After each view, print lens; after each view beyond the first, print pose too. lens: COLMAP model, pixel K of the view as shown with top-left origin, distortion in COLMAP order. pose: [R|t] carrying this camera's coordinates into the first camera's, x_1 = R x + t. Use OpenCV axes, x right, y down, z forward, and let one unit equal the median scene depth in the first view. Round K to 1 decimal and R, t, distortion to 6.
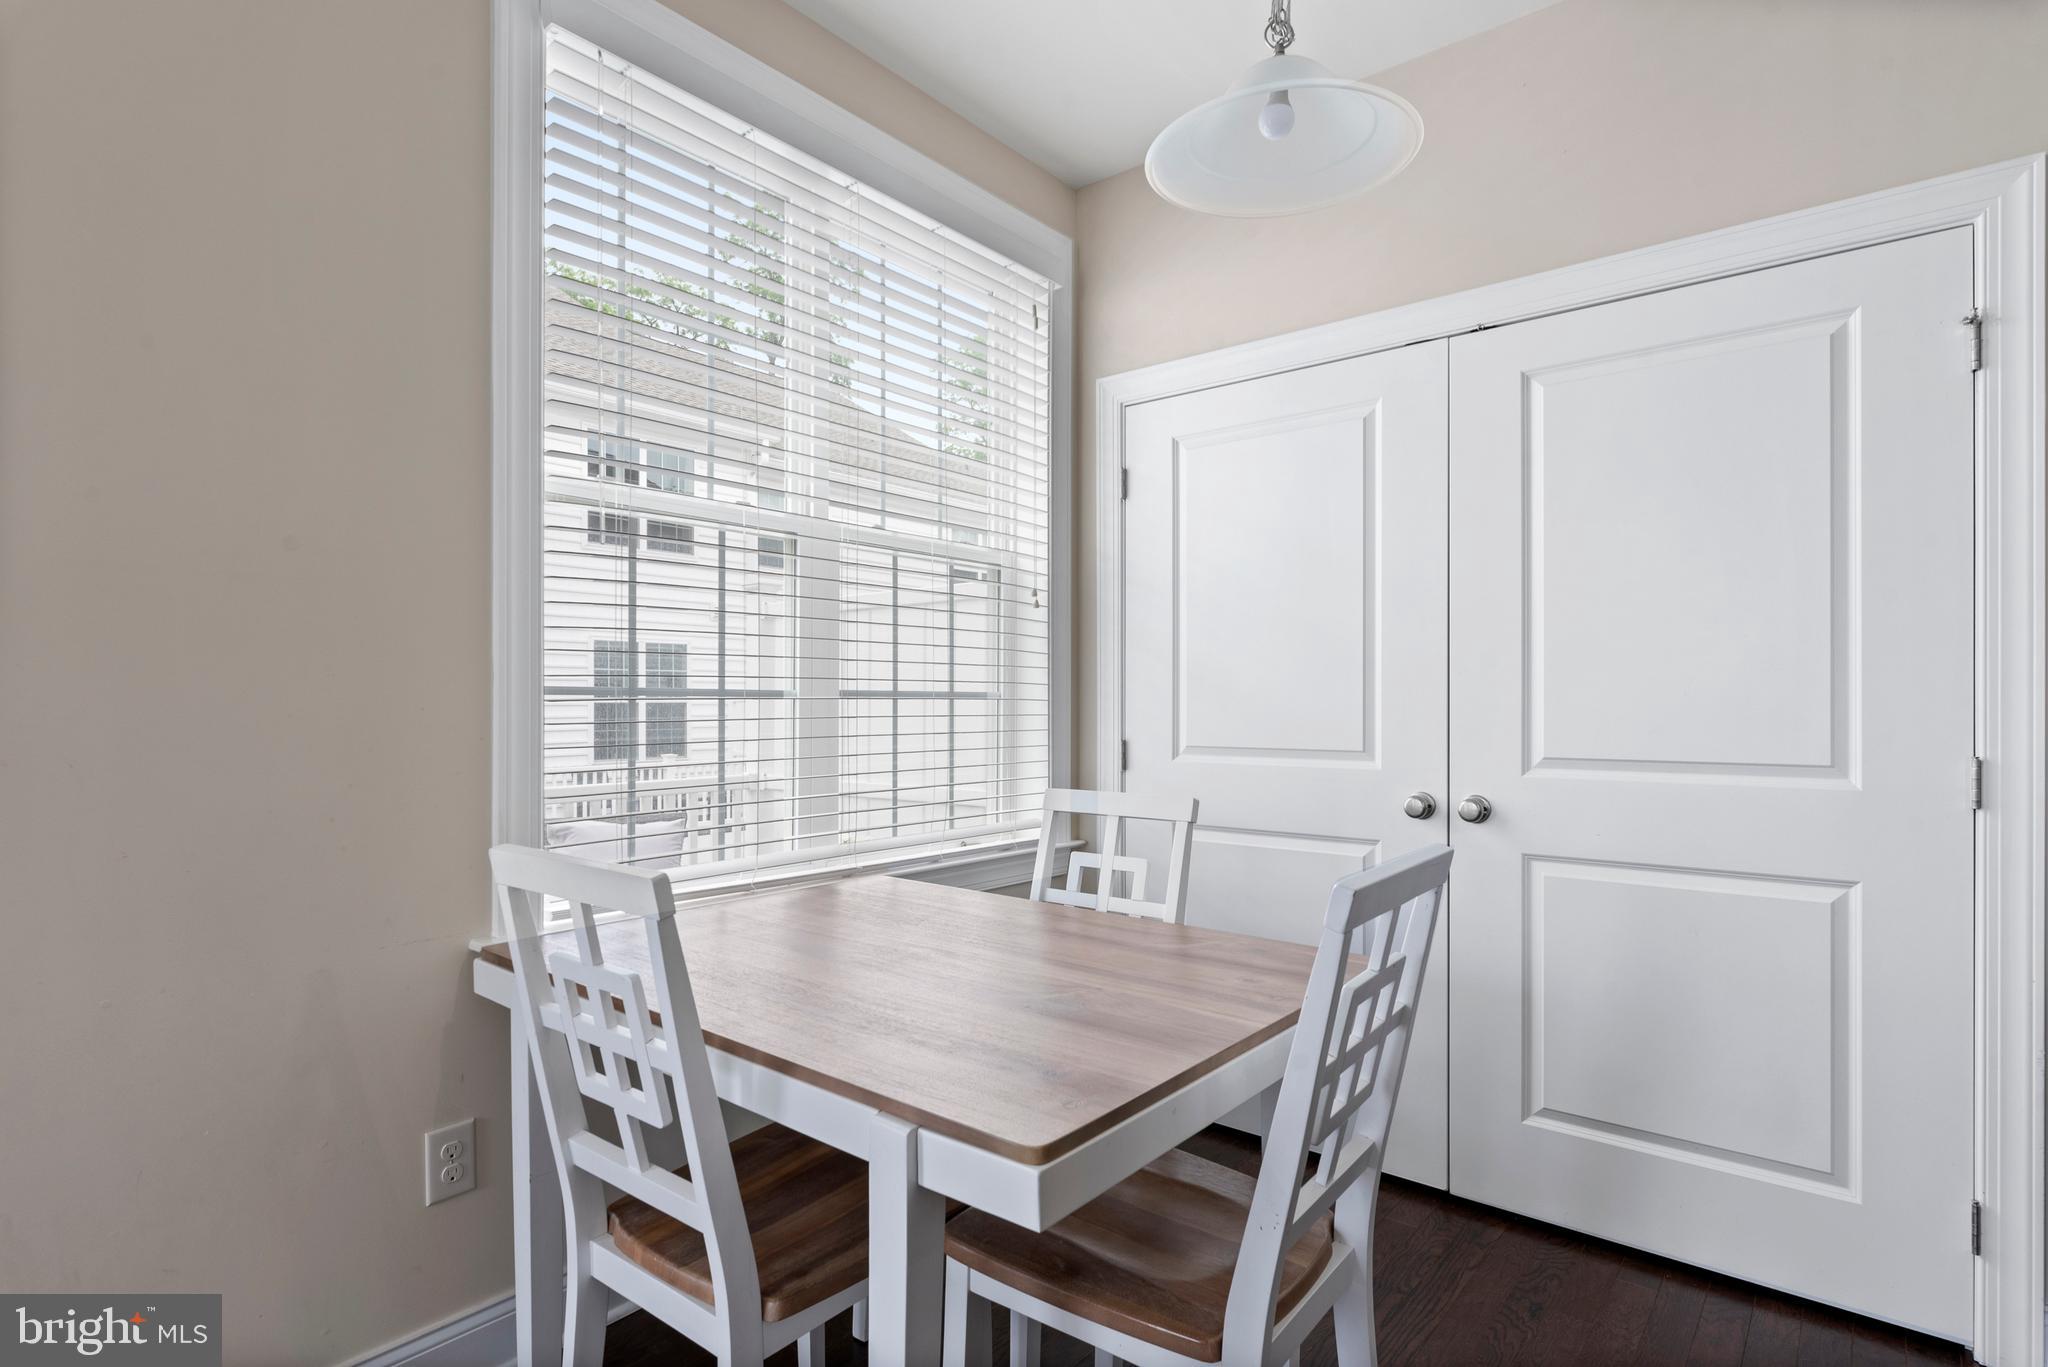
lens RADIAL K [[1040.8, 0, 1024.5], [0, 1040.8, 705.3], [0, 0, 1]] dist [-0.001755, 0.001353]
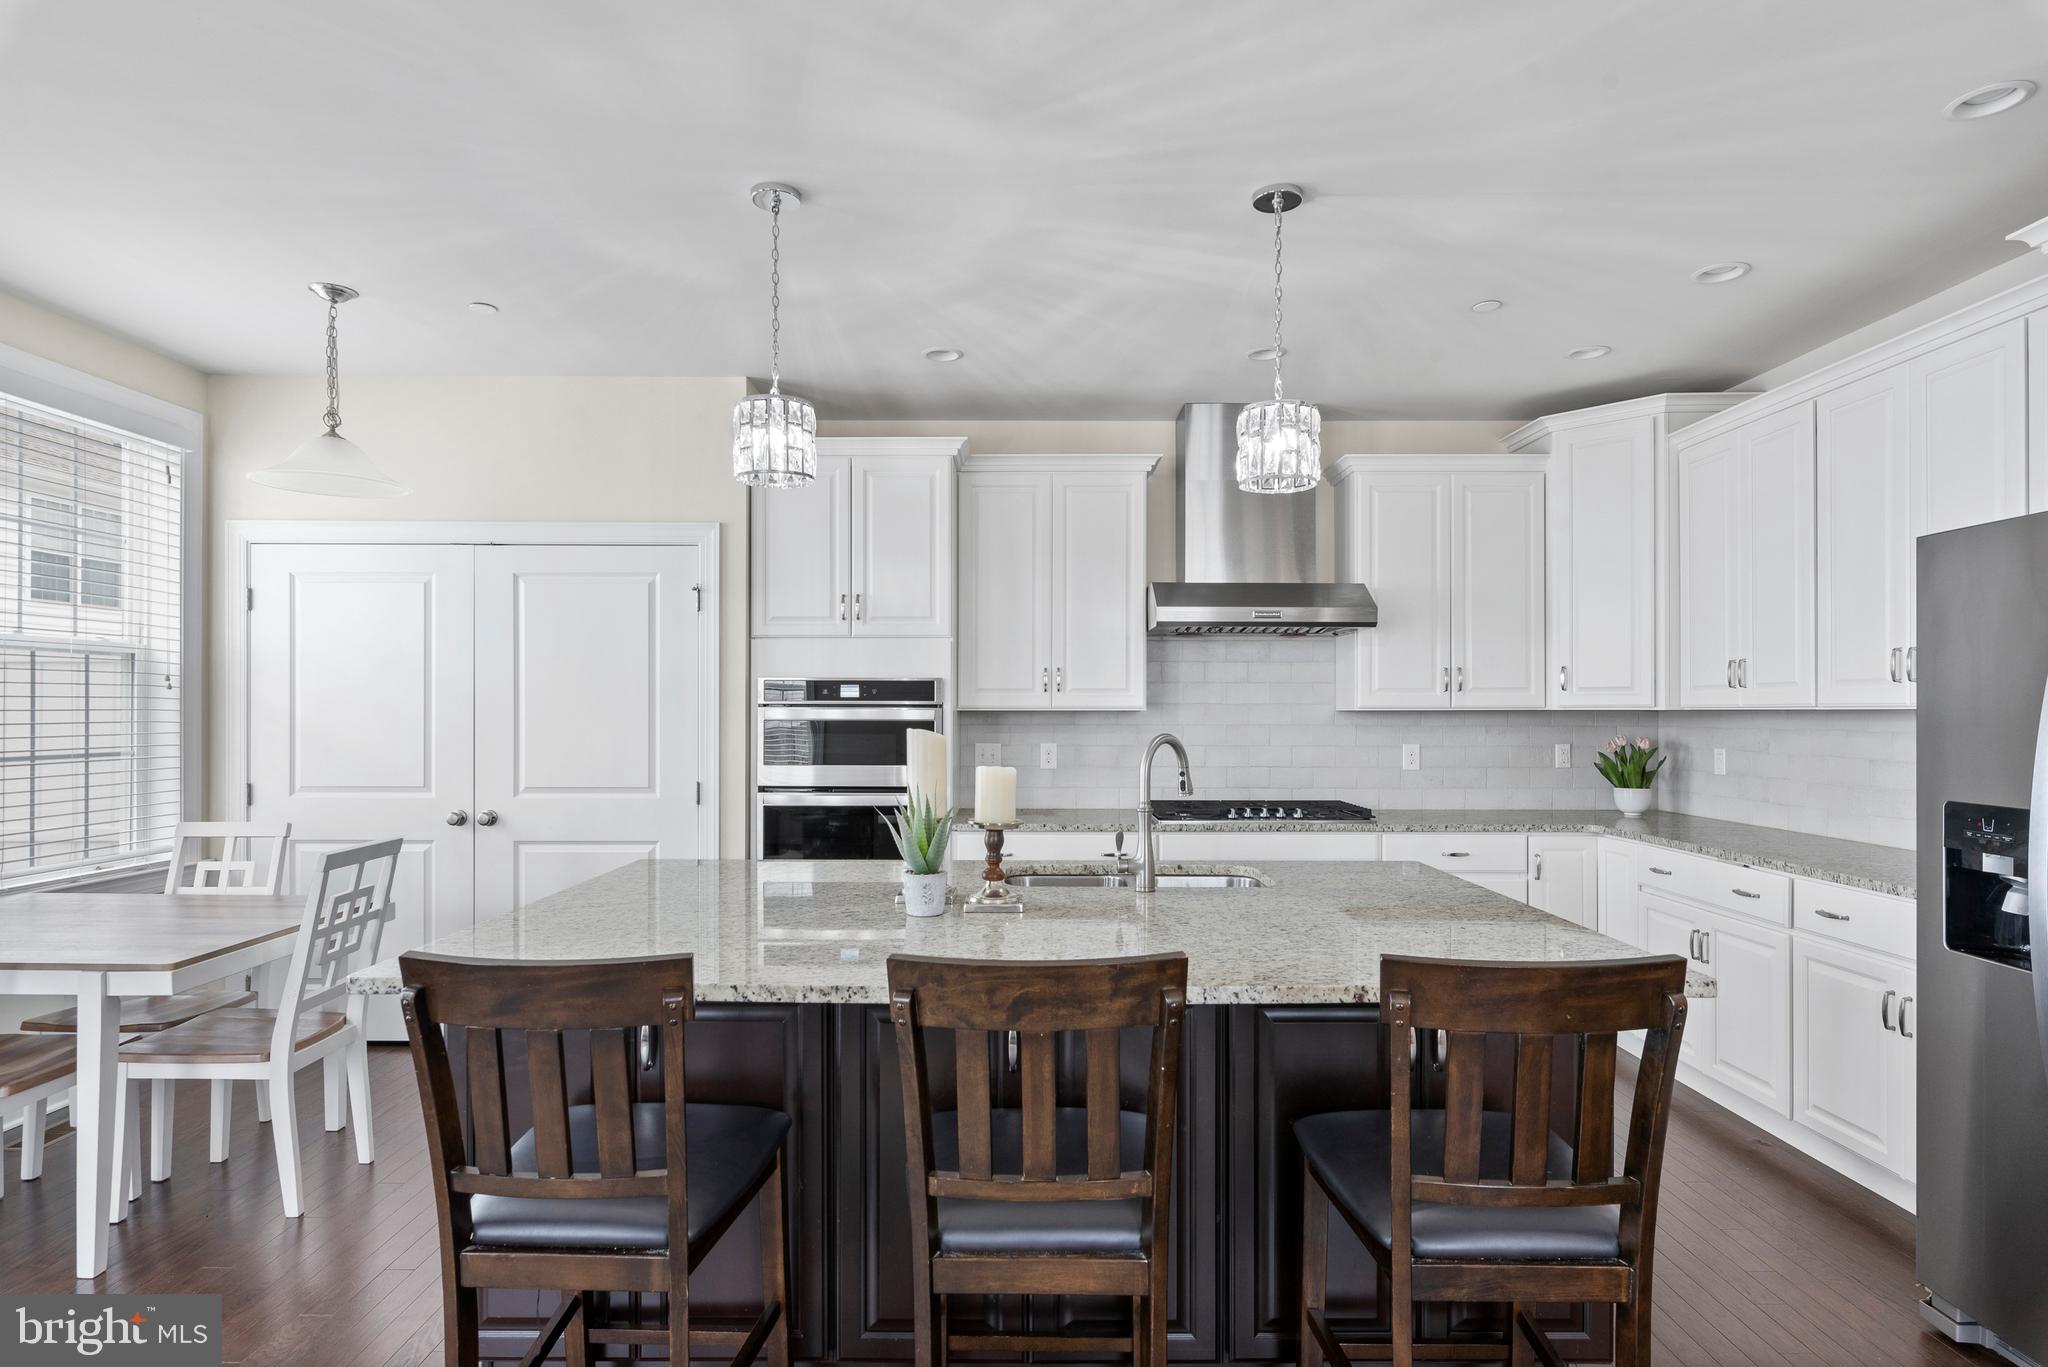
lens RADIAL K [[1082.2, 0, 1012.4], [0, 1082.2, 705.9], [0, 0, 1]] dist [0.004726, 0.000233]
pose [[0.781381, 0.000802, 0.624054, -0.015740], [0.001517, 0.999994, -0.003183, -0.081234], [-0.624053, 0.003434, 0.781375, -0.970515]]
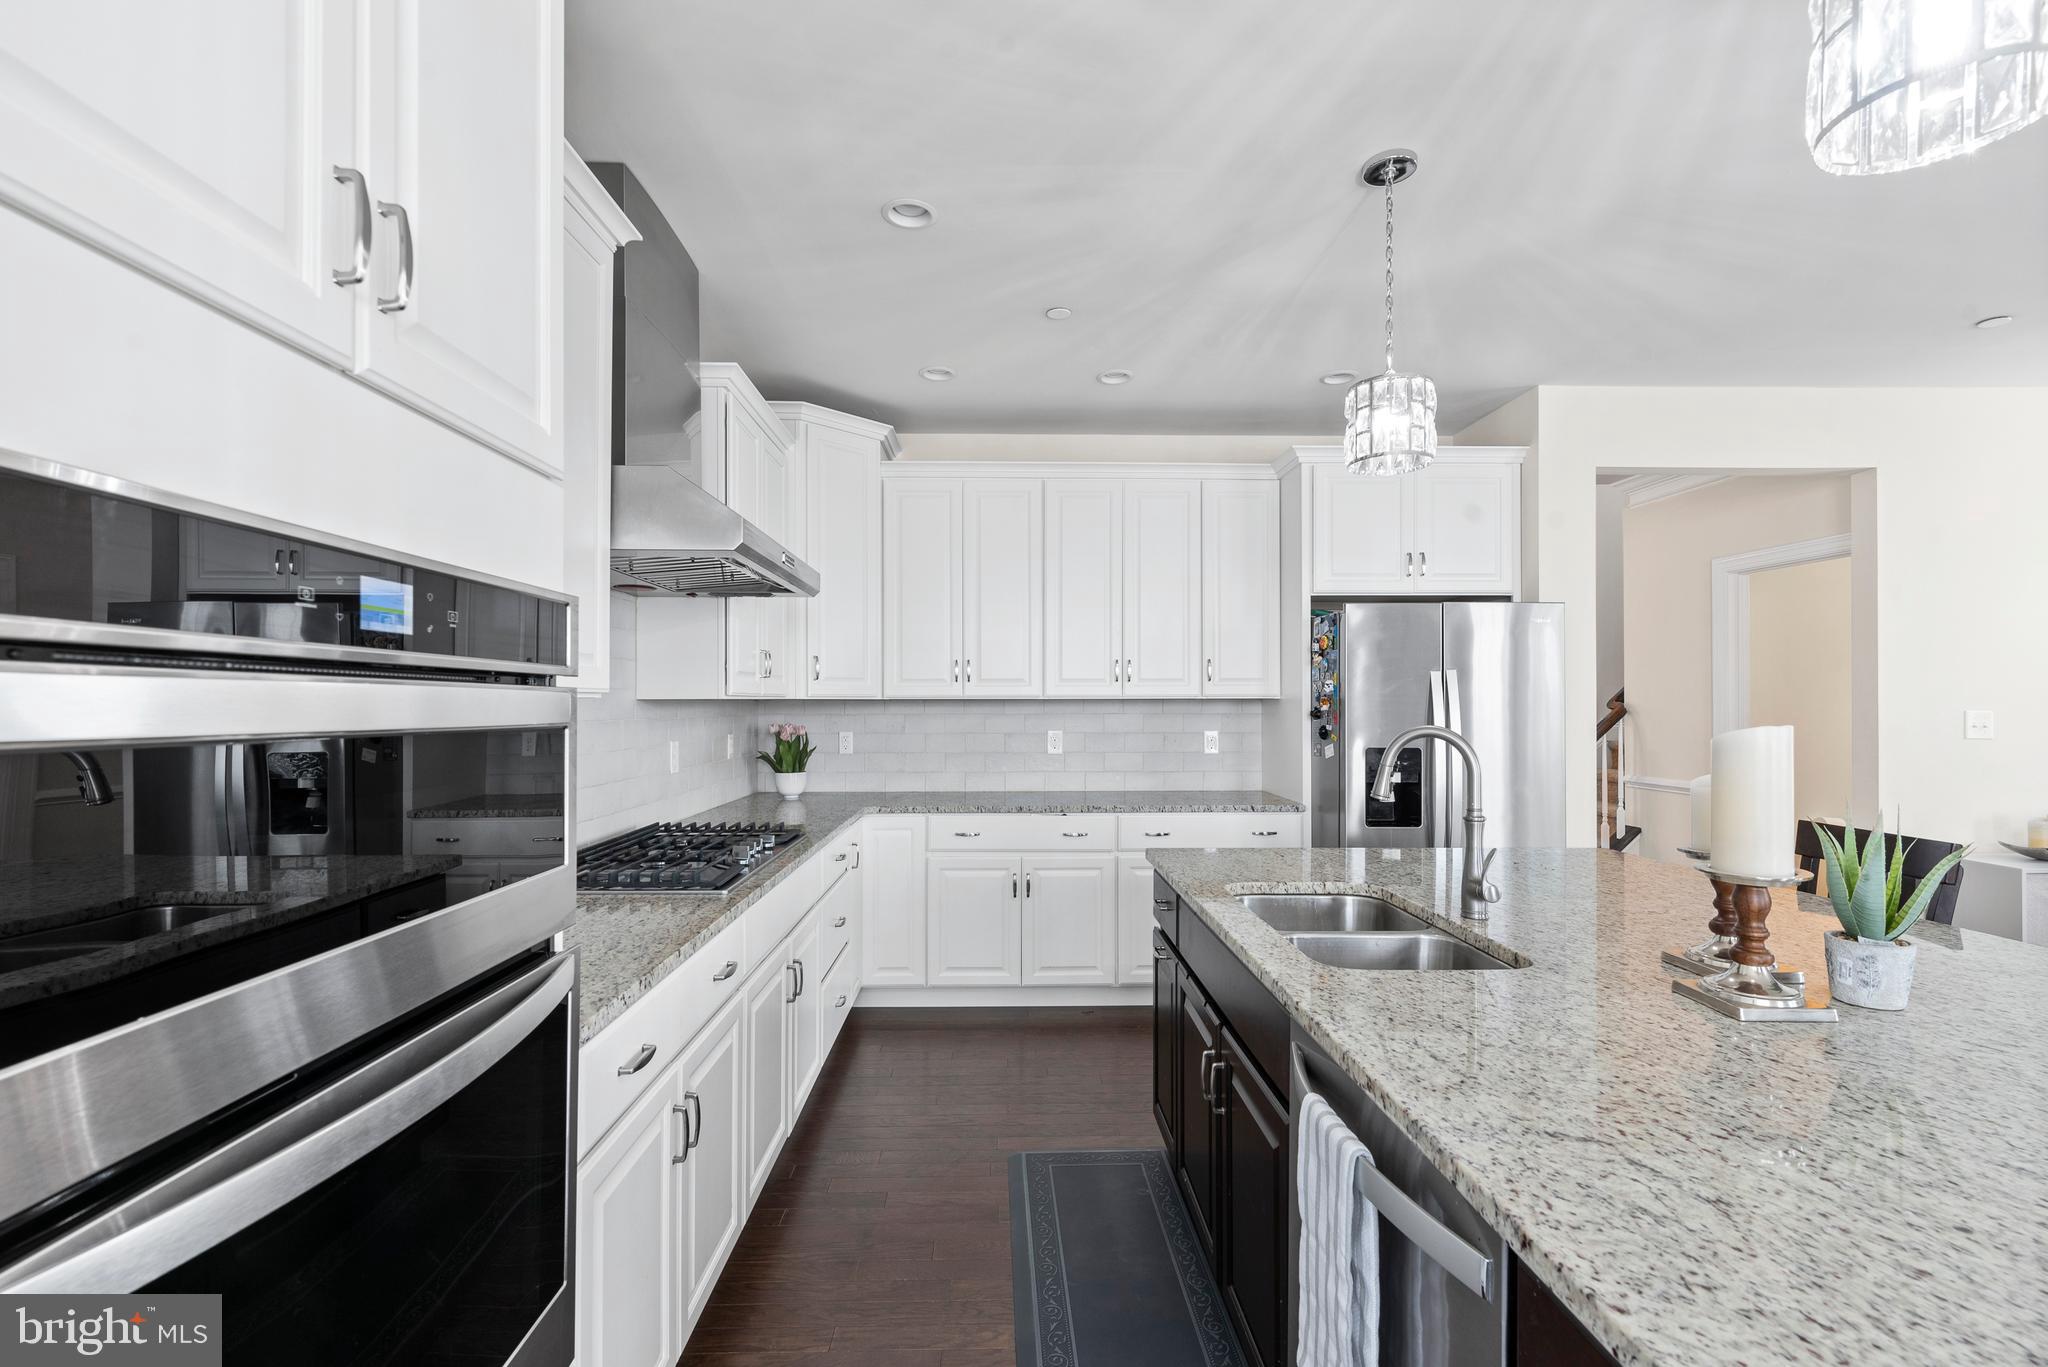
lens RADIAL K [[889.9, 0, 1019.6], [0, 889.9, 686.0], [0, 0, 1]] dist [0.008071, 0.000269]
pose [[-0.656029, 0.011547, 0.754647, 0.505116], [-0.000189, 0.999880, -0.015464, -0.076953], [-0.754736, -0.010287, -0.655948, 0.667530]]
